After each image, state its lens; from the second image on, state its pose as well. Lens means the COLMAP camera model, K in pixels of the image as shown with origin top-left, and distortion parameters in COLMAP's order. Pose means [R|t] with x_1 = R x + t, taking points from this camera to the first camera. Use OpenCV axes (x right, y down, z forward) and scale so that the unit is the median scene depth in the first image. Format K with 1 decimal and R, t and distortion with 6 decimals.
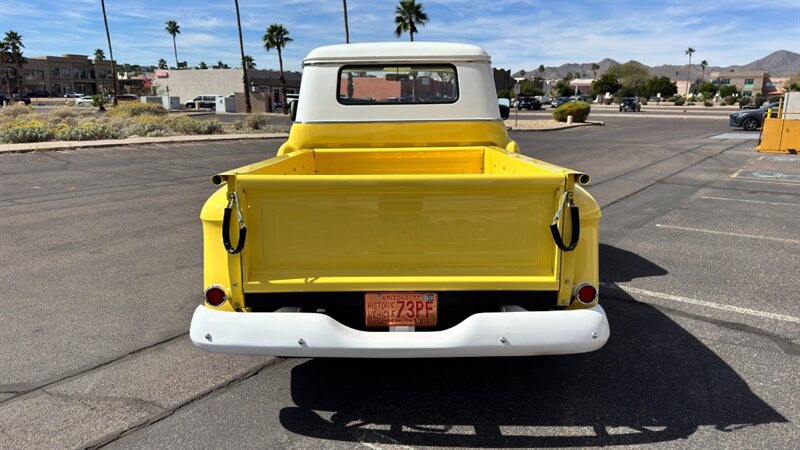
lens RADIAL K [[566.5, 0, 399.6], [0, 566.5, 225.5], [0, 0, 1]] dist [0.042396, -0.052582]
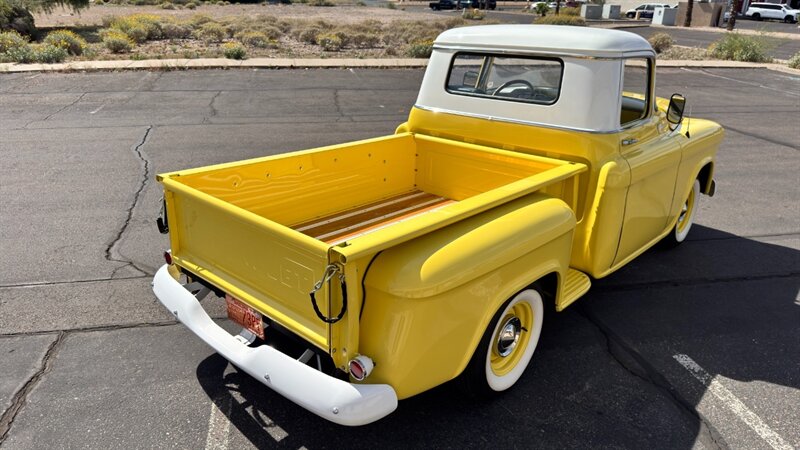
lens RADIAL K [[566.5, 0, 396.1], [0, 566.5, 228.7], [0, 0, 1]] dist [0.042396, -0.052582]
pose [[0.733727, 0.266089, -0.625173, 0.229135], [-0.163167, 0.962204, 0.218038, -0.083319], [0.659561, -0.057973, 0.749412, 0.082939]]
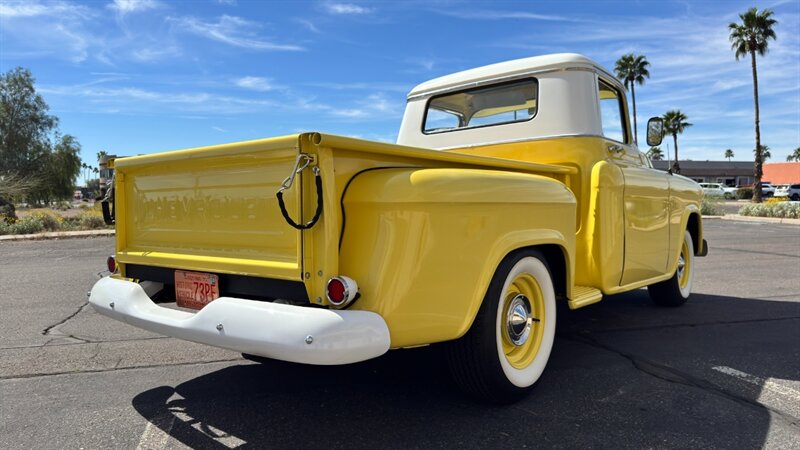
lens RADIAL K [[566.5, 0, 399.5], [0, 566.5, 226.2], [0, 0, 1]] dist [0.042396, -0.052582]
pose [[0.769368, 0.015136, -0.638627, 0.218470], [-0.119096, 0.985590, -0.120119, 0.028658], [0.627606, 0.168473, 0.760084, 0.115370]]
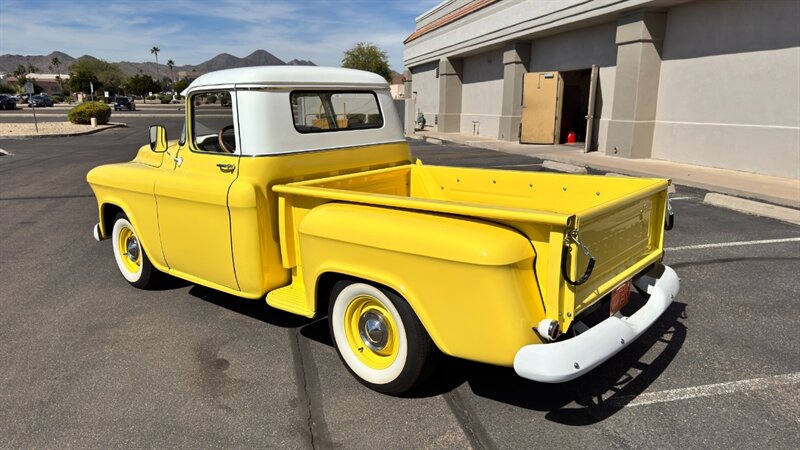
lens RADIAL K [[566.5, 0, 398.3], [0, 566.5, 222.1], [0, 0, 1]] dist [0.042396, -0.052582]
pose [[0.652781, -0.165035, 0.739351, -0.314387], [0.165808, 0.983443, 0.073126, -0.049999], [-0.739178, 0.074855, 0.669337, 0.120680]]
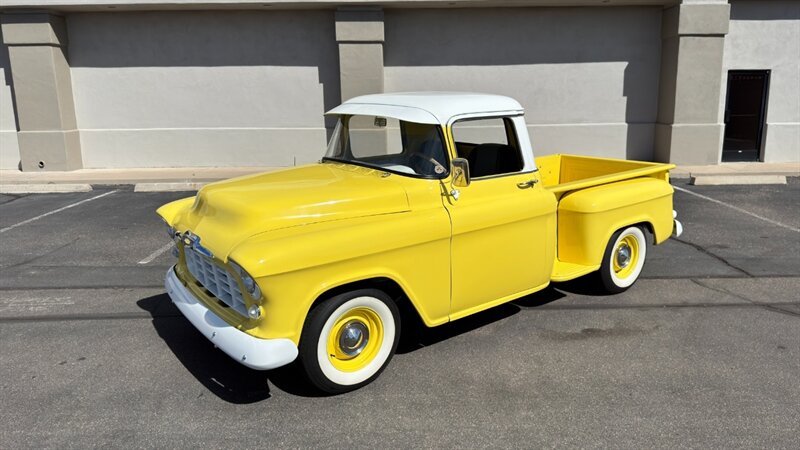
lens RADIAL K [[566.5, 0, 404.9], [0, 566.5, 221.9], [0, 0, 1]] dist [0.042396, -0.052582]
pose [[-0.606214, -0.172359, 0.776400, -0.387887], [0.168306, 0.926320, 0.337054, -0.220301], [-0.777289, 0.334999, -0.532539, 0.806021]]
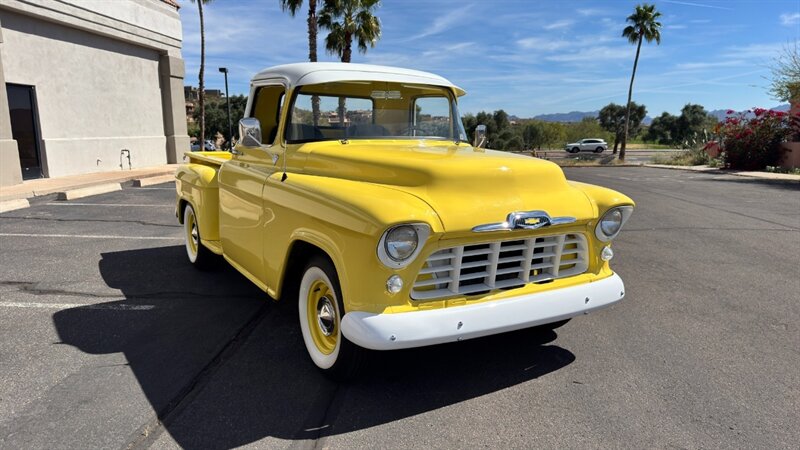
lens RADIAL K [[566.5, 0, 403.3], [0, 566.5, 229.6], [0, 0, 1]] dist [0.042396, -0.052582]
pose [[-0.846512, 0.082974, -0.525864, 0.219909], [-0.118388, 0.933706, 0.337901, -0.193101], [0.519040, 0.348293, -0.780570, 0.921528]]
